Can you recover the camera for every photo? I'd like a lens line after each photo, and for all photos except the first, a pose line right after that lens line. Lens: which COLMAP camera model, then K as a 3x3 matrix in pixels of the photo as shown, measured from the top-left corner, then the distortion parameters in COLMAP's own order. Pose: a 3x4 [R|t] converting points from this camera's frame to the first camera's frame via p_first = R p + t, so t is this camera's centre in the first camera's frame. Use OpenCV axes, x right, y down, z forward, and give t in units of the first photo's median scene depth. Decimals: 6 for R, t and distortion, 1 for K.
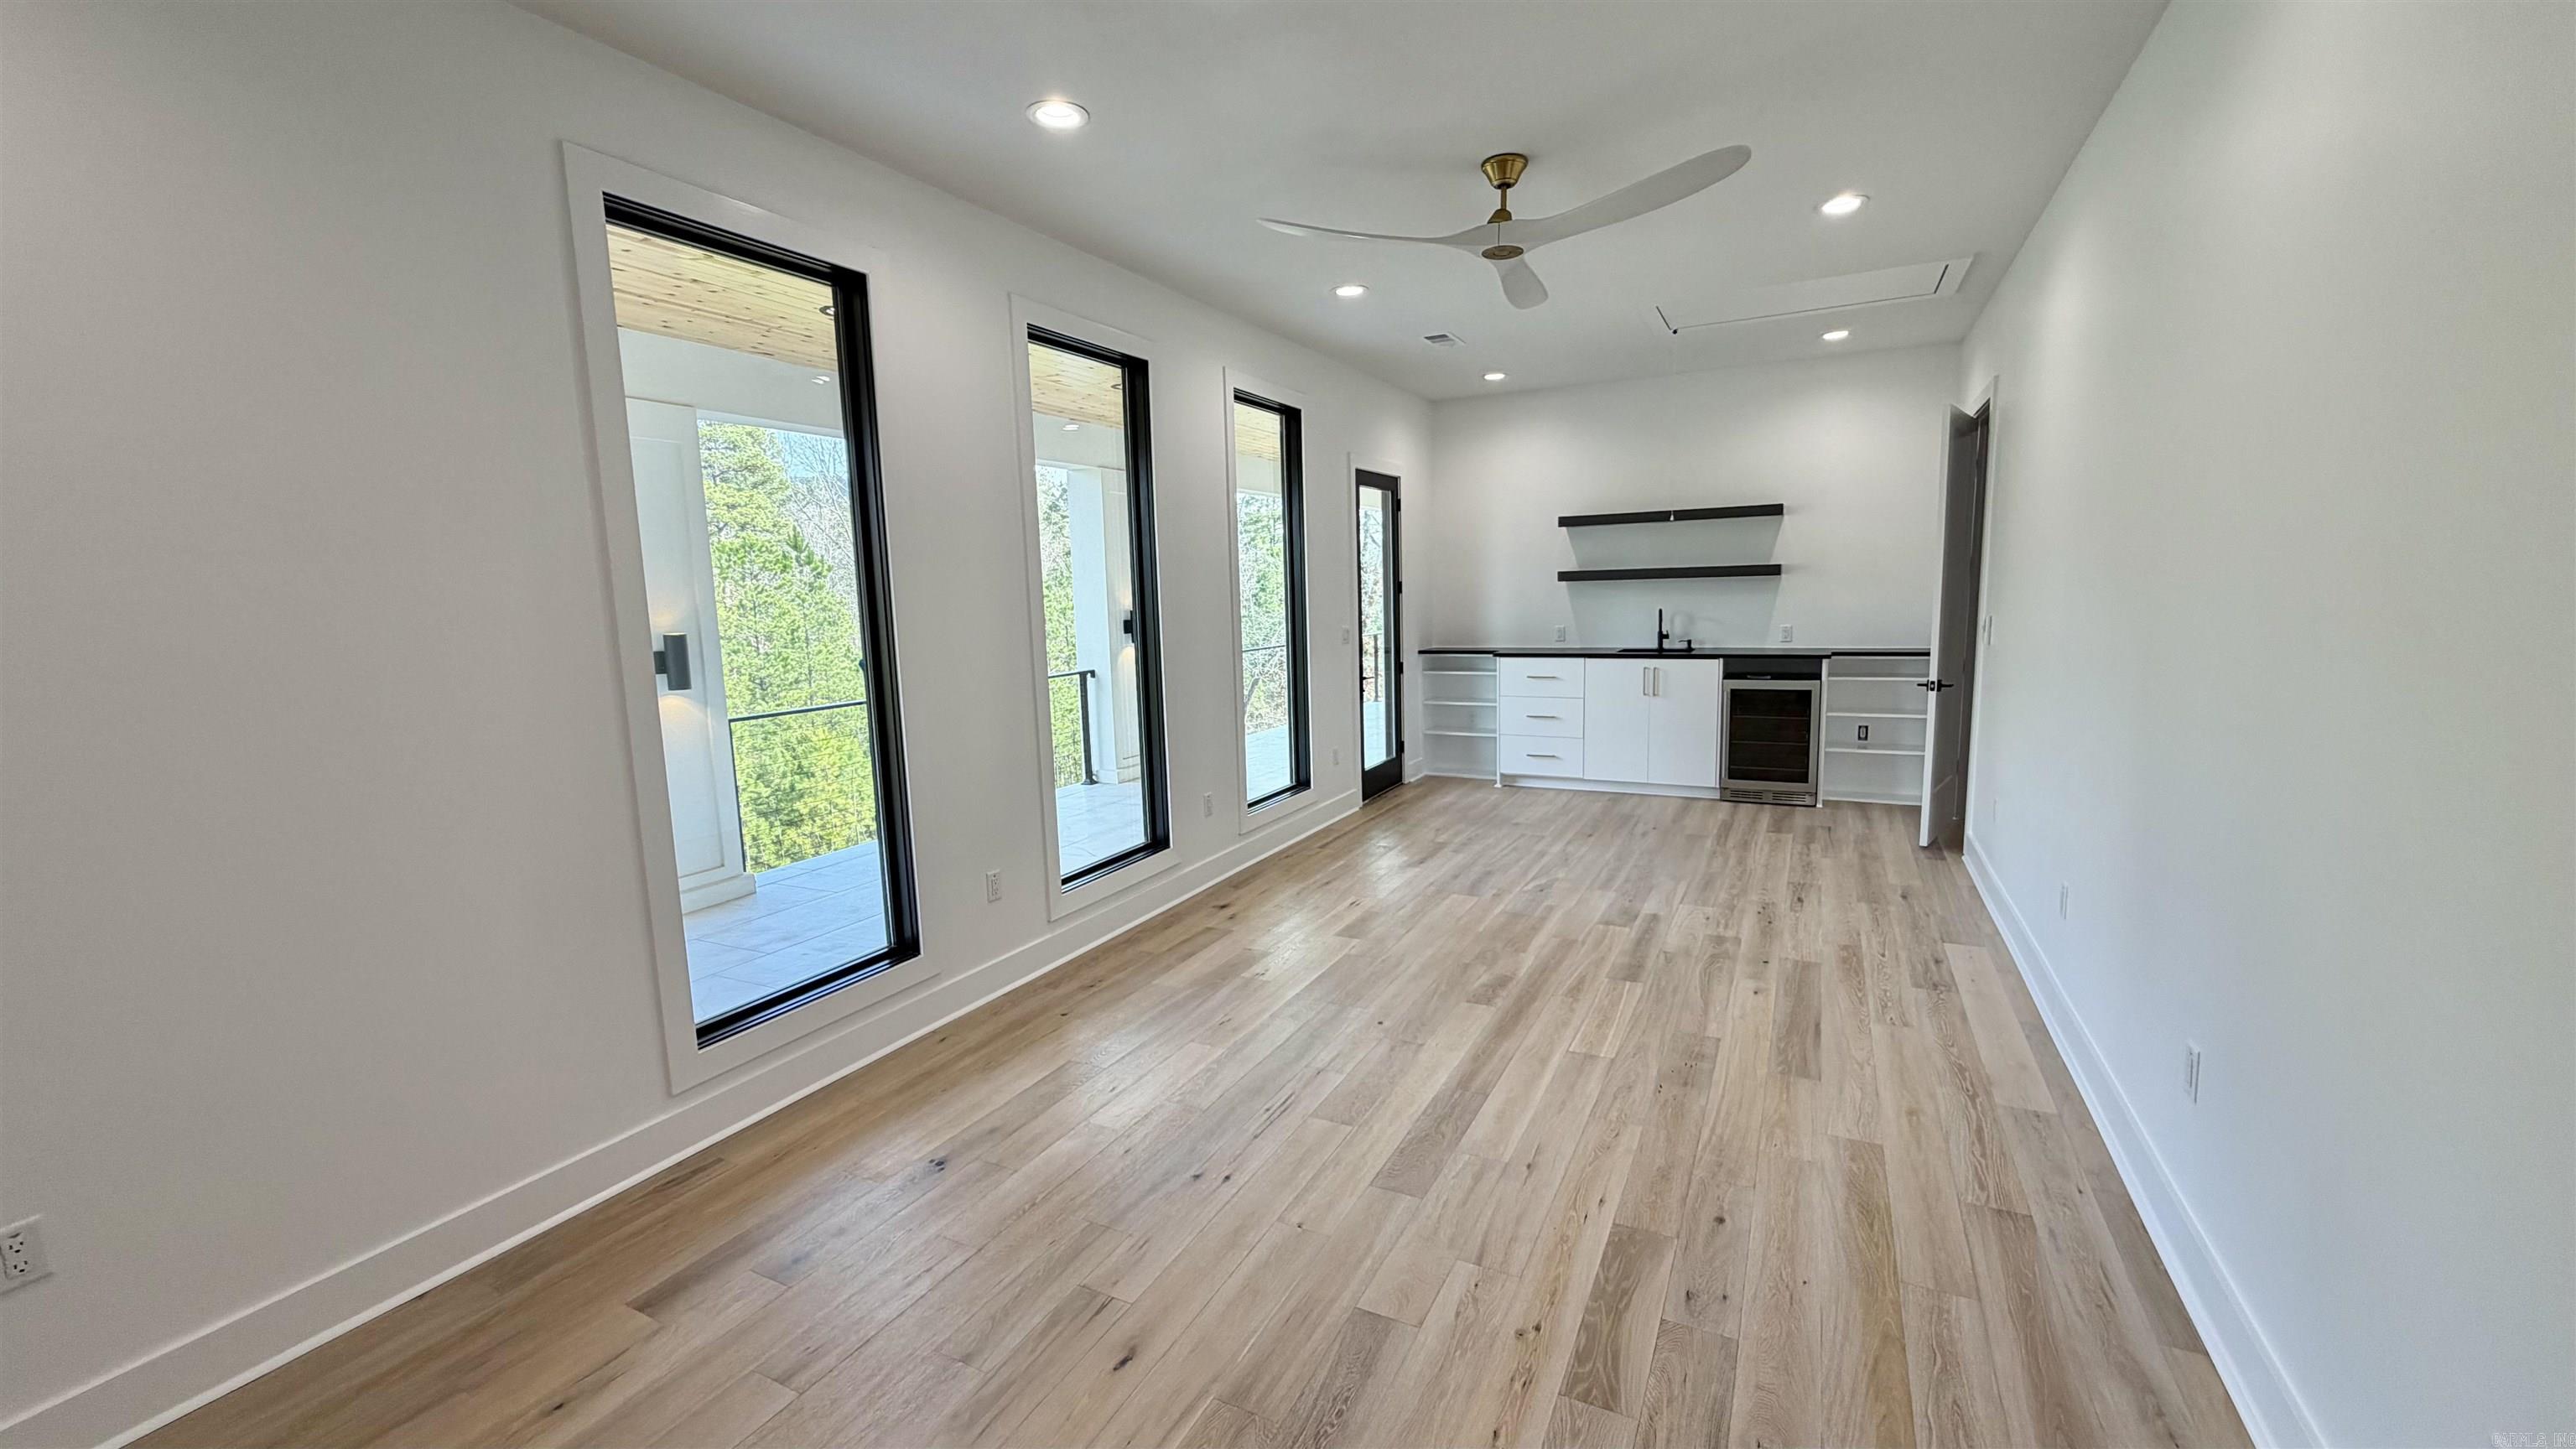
lens RADIAL K [[1027.2, 0, 1288.2], [0, 1027.2, 725.4], [0, 0, 1]] dist [0.001492, 0.000074]
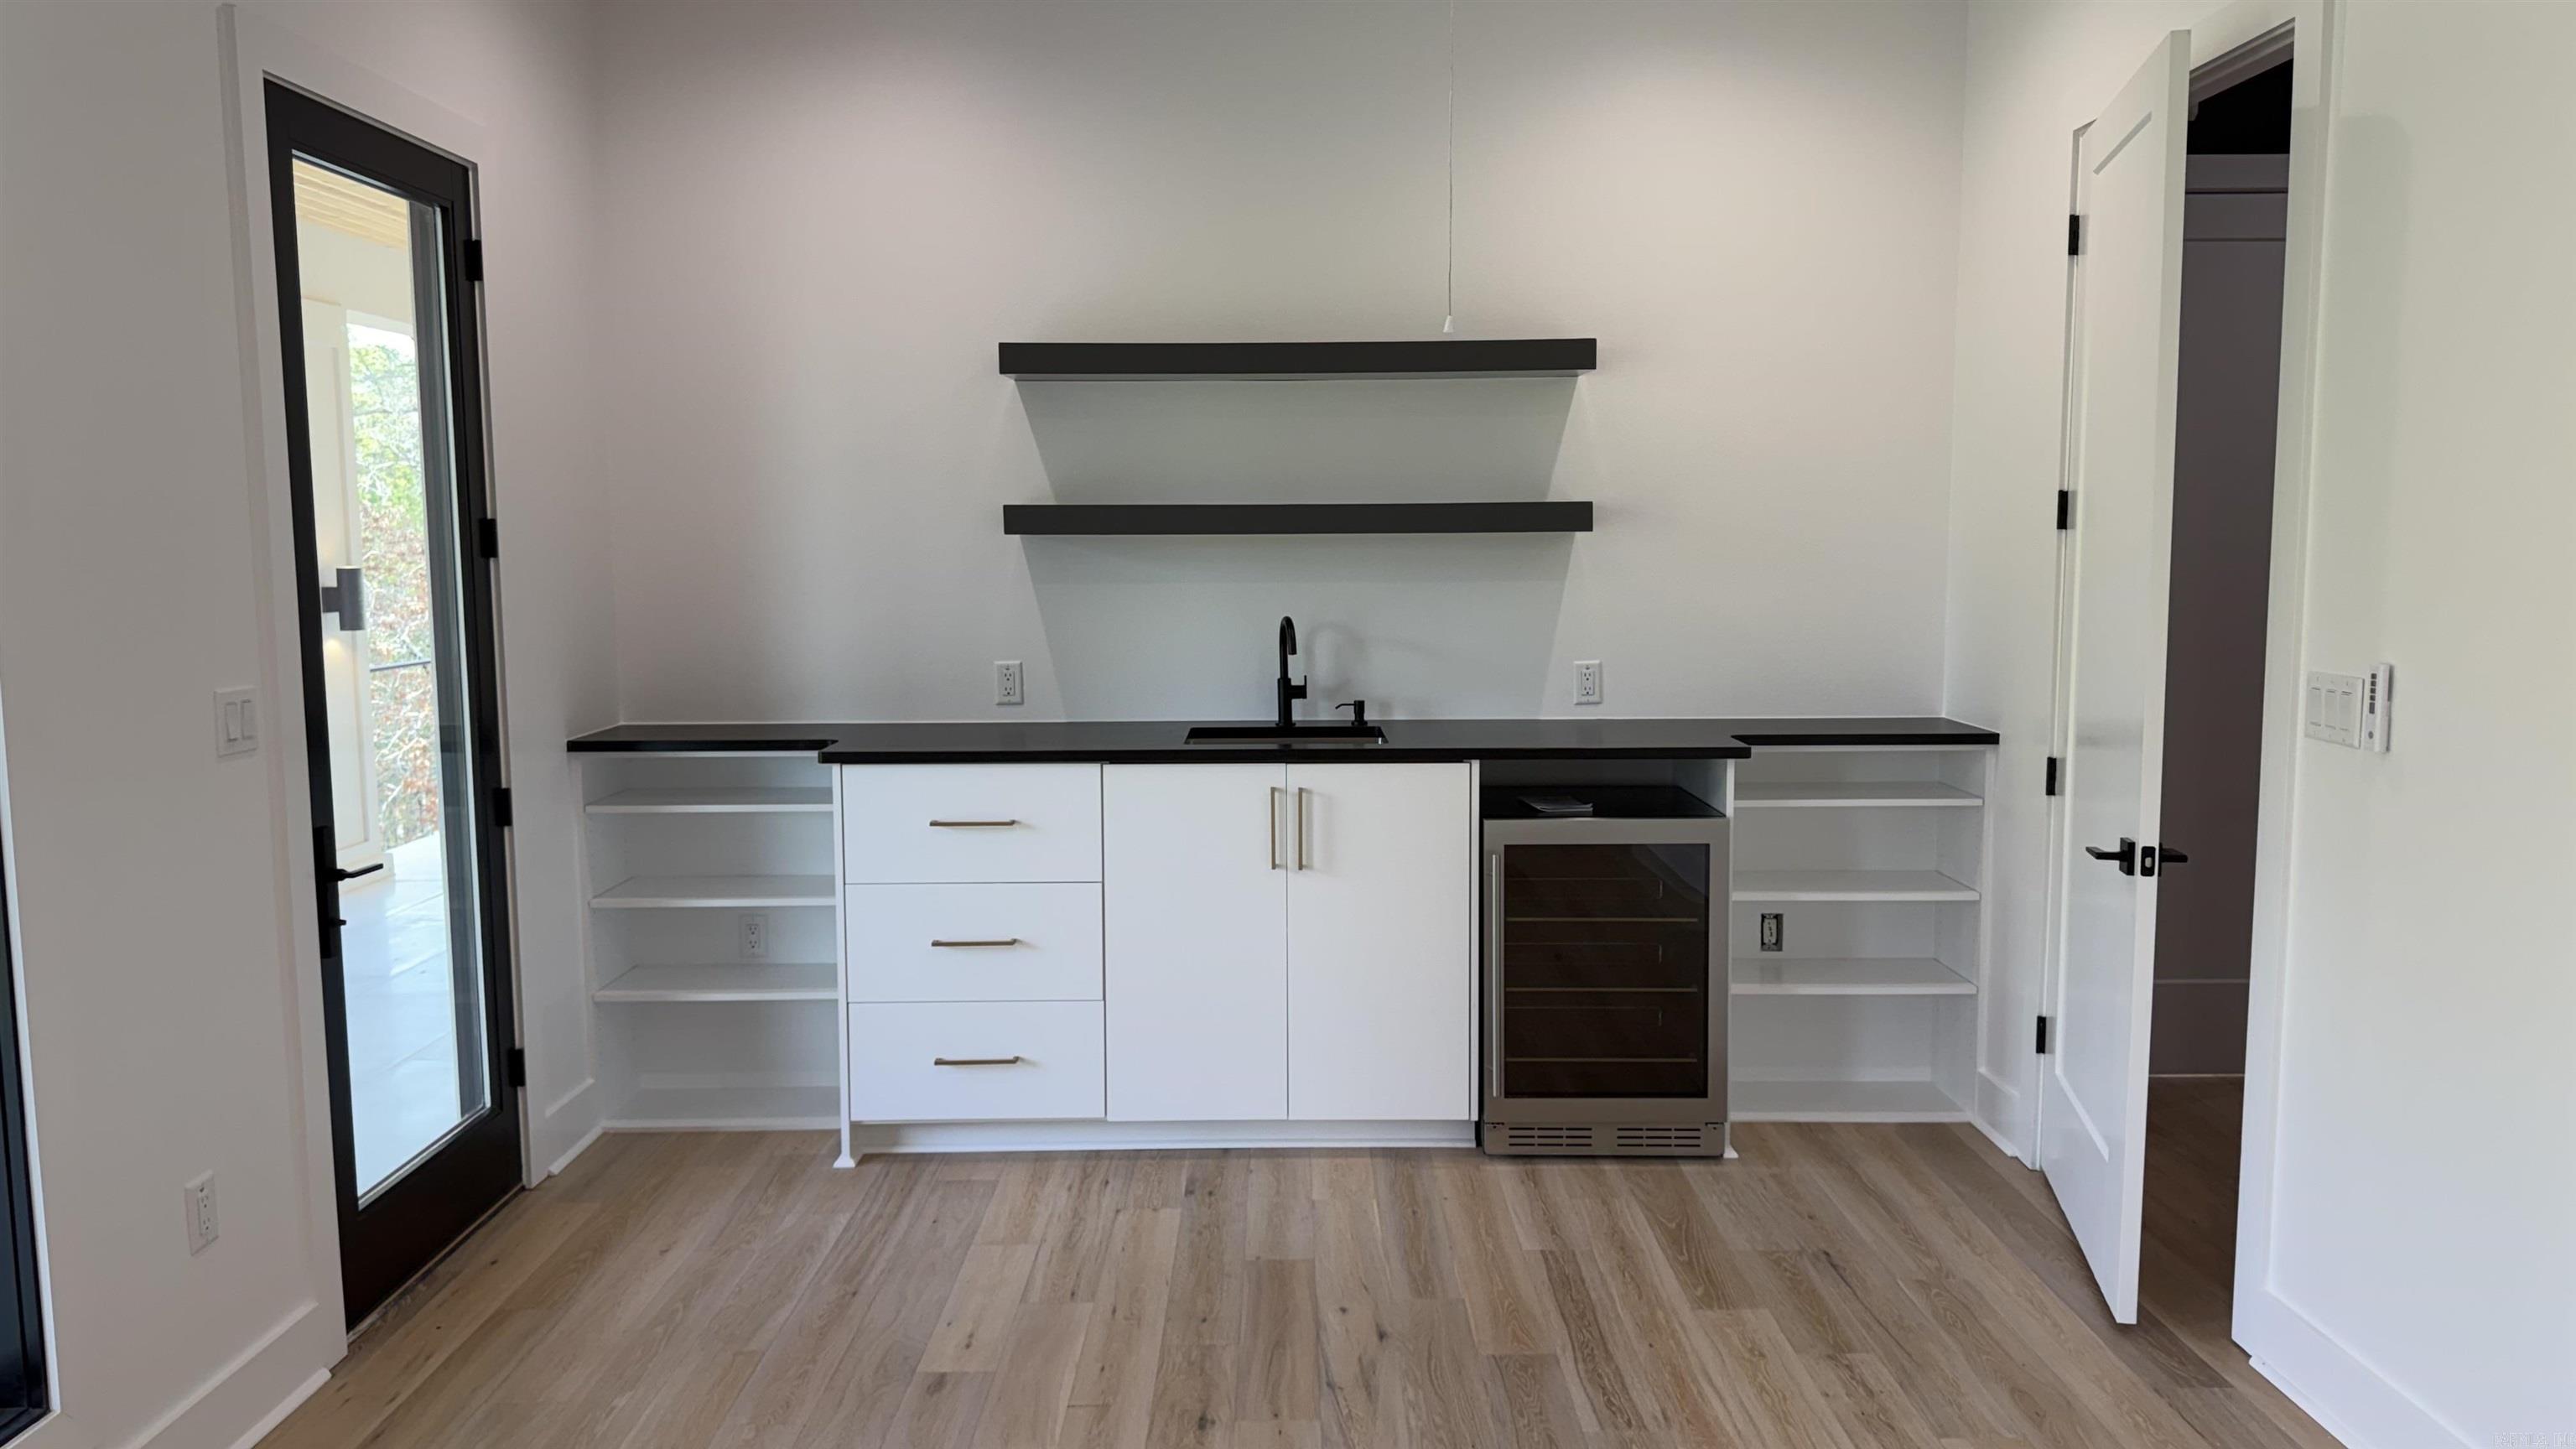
lens RADIAL K [[1843.3, 0, 1289.8], [0, 1843.3, 723.7], [0, 0, 1]] dist [0.068331, 0.000607]
pose [[0.885445, -0.023074, 0.464171, 0.062848], [0.040108, 0.998834, -0.026858, -0.057958], [-0.463010, 0.042399, 0.885338, 0.426341]]
